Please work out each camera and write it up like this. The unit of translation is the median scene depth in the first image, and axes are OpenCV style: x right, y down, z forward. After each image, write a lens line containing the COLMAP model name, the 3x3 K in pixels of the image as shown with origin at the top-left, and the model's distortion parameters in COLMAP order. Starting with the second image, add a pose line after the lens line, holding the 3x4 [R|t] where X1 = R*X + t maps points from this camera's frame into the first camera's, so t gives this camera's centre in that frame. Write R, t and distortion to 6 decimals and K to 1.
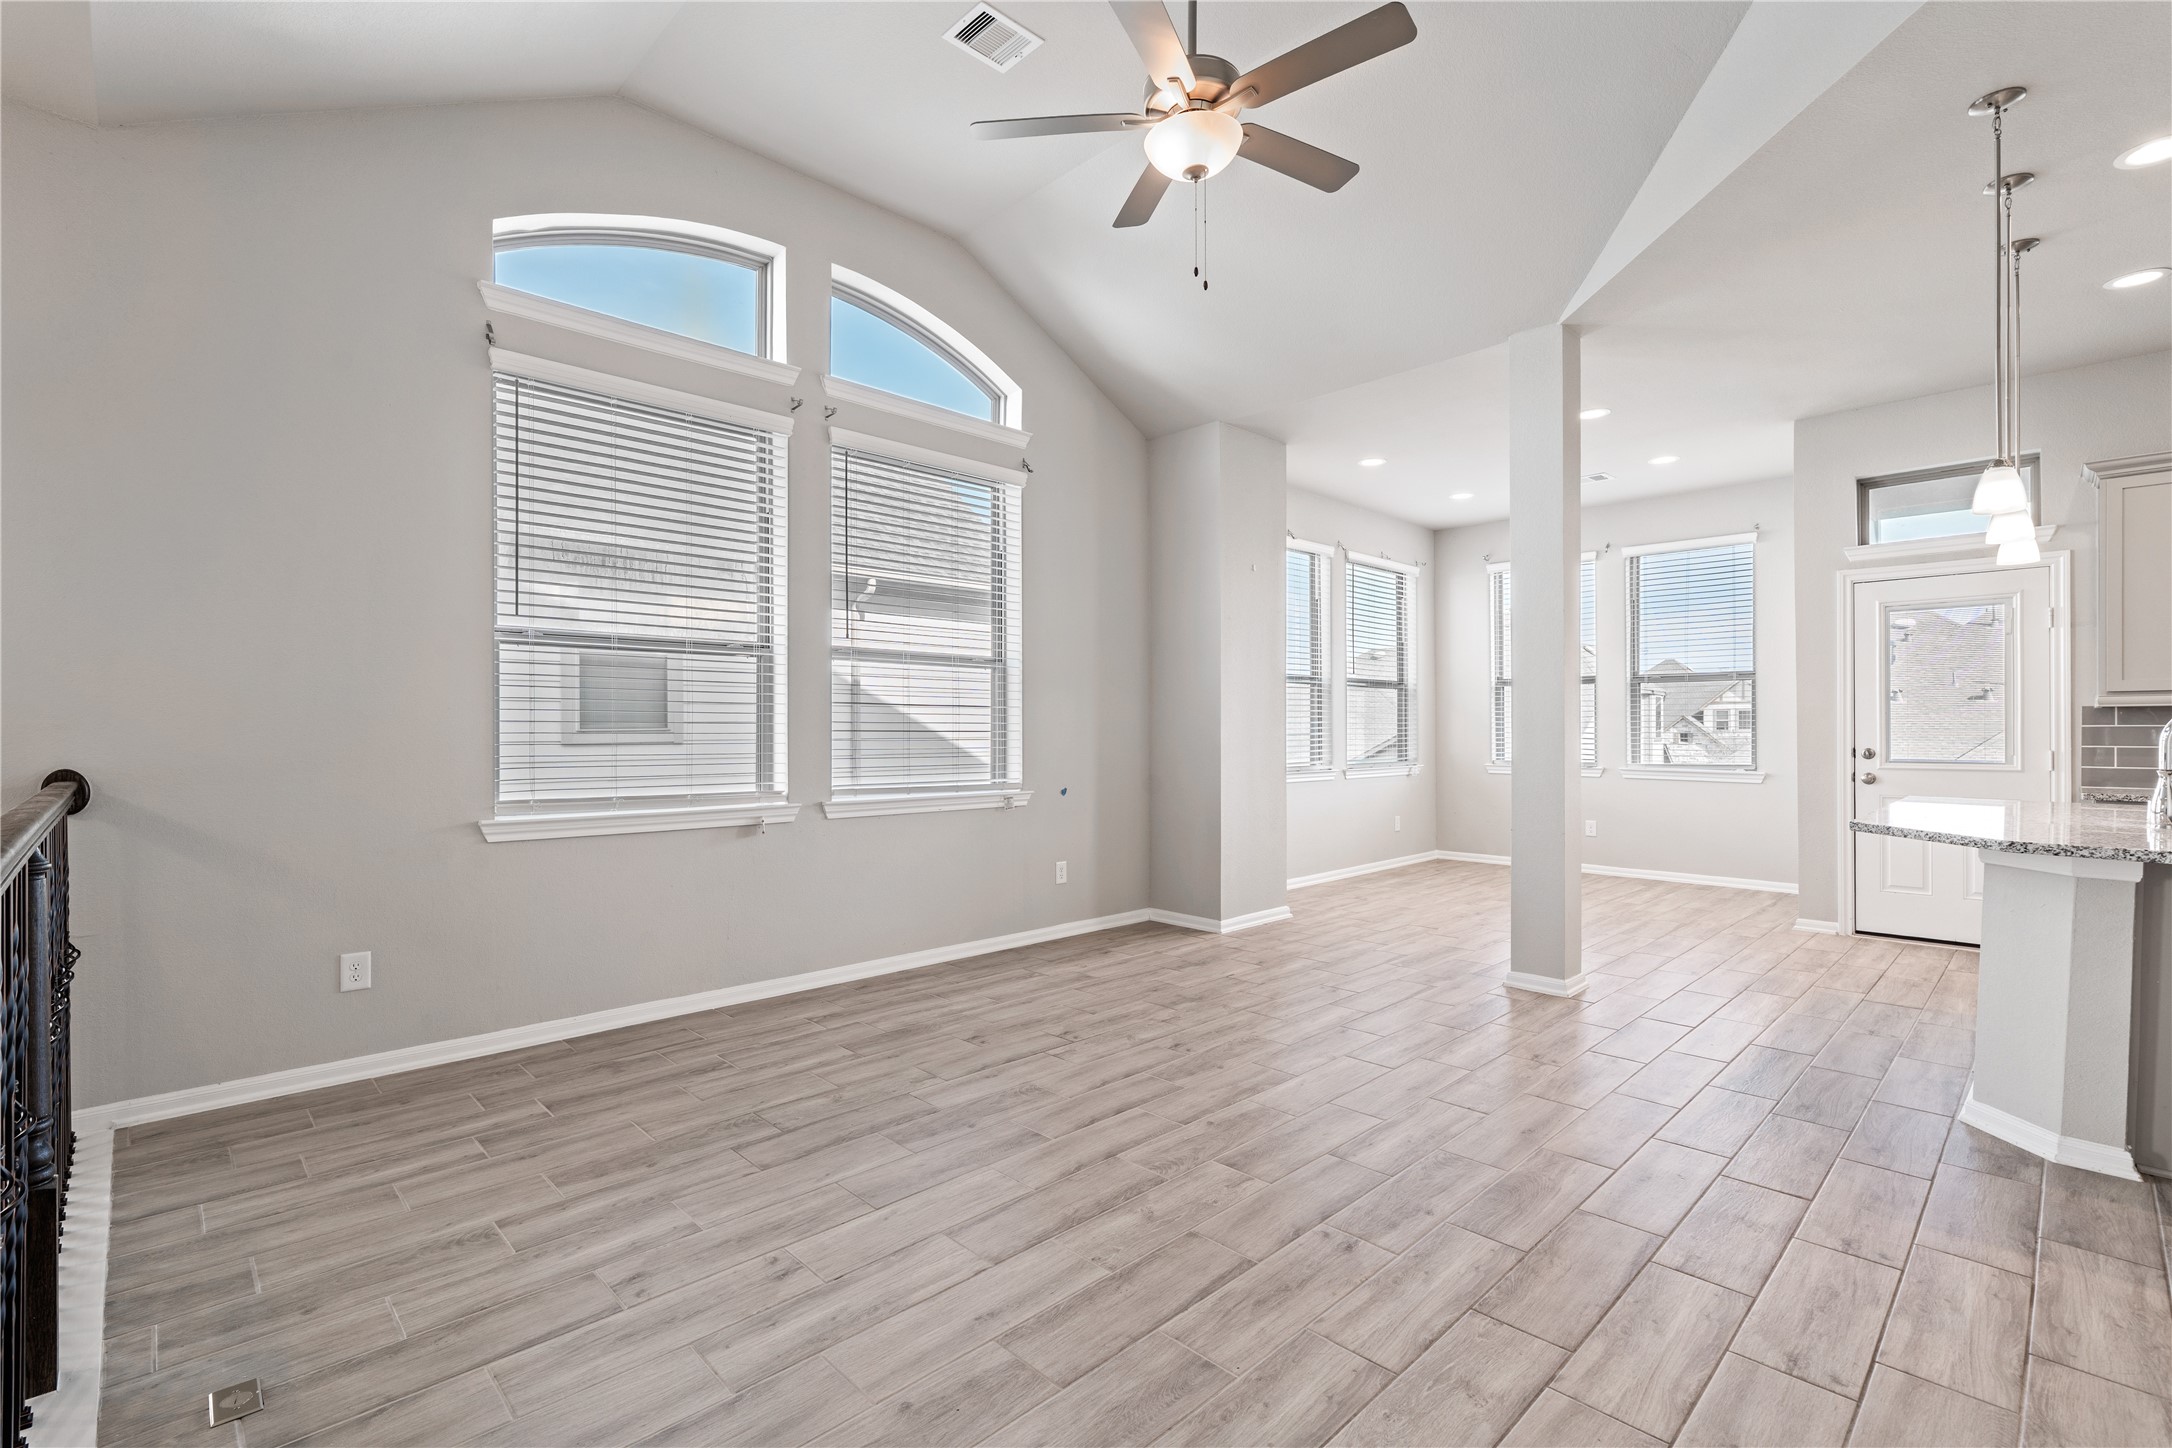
lens RADIAL K [[988.2, 0, 1091.5], [0, 988.2, 727.0], [0, 0, 1]] dist [-0.001505, -0.000659]
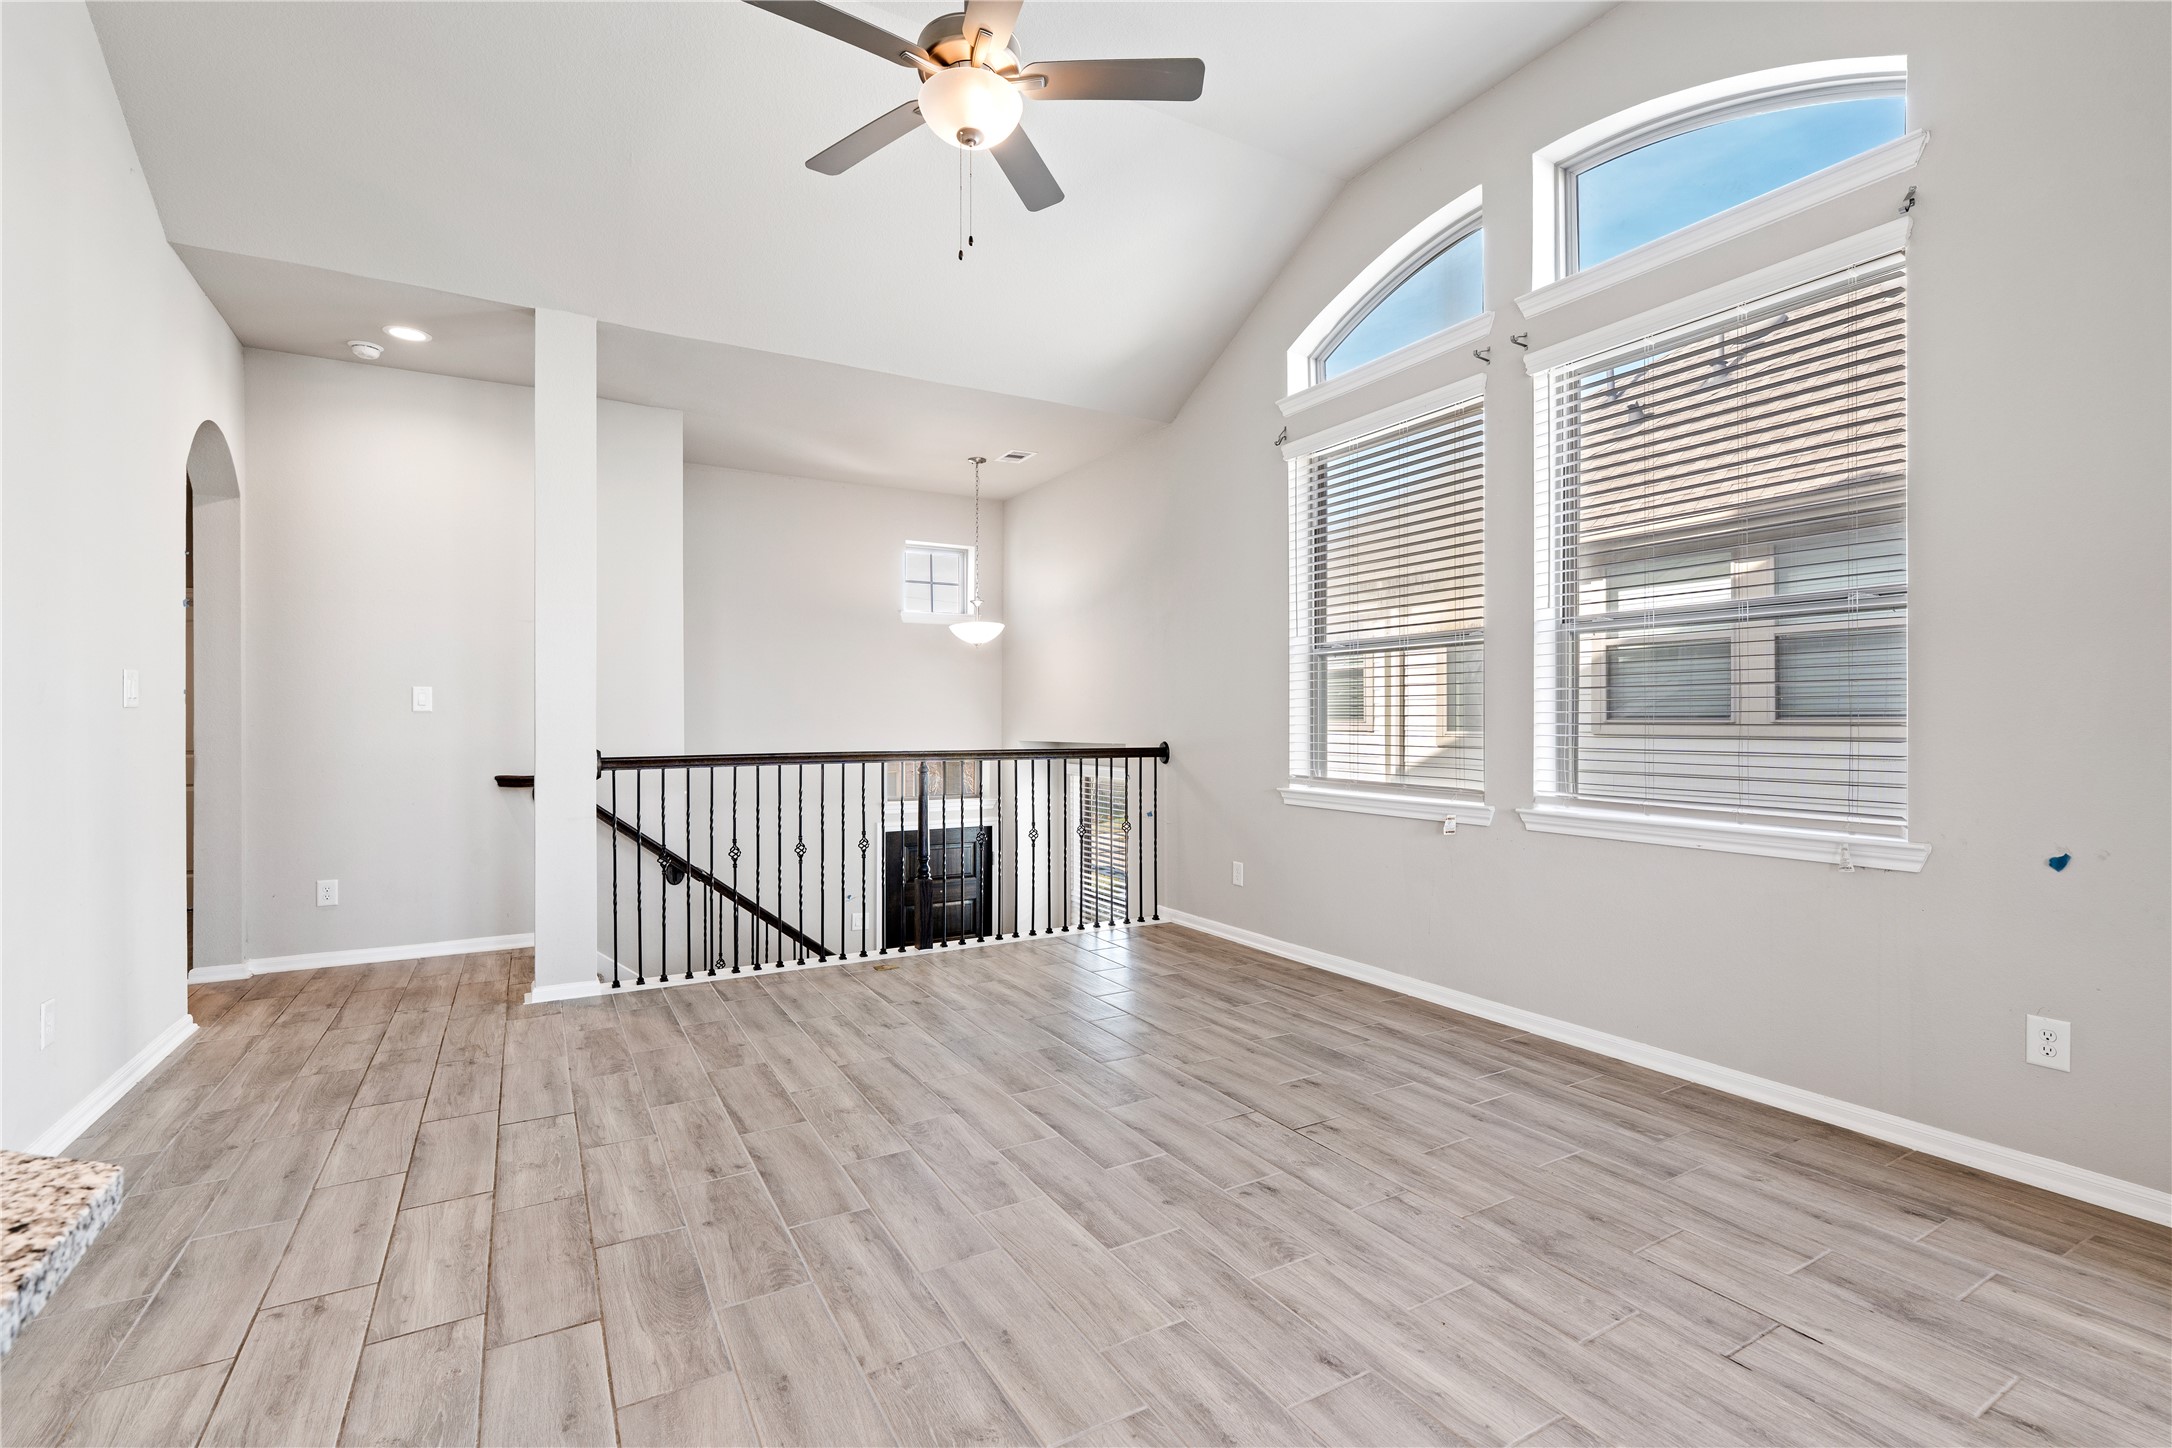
lens RADIAL K [[988.2, 0, 1088.6], [0, 988.2, 719.5], [0, 0, 1]] dist [-0.001505, -0.000659]
pose [[-0.260728, -0.002875, -0.965408, 0.766469], [0.005925, 0.999972, -0.004578, 0.002059], [0.965394, -0.006914, -0.260704, 1.048005]]
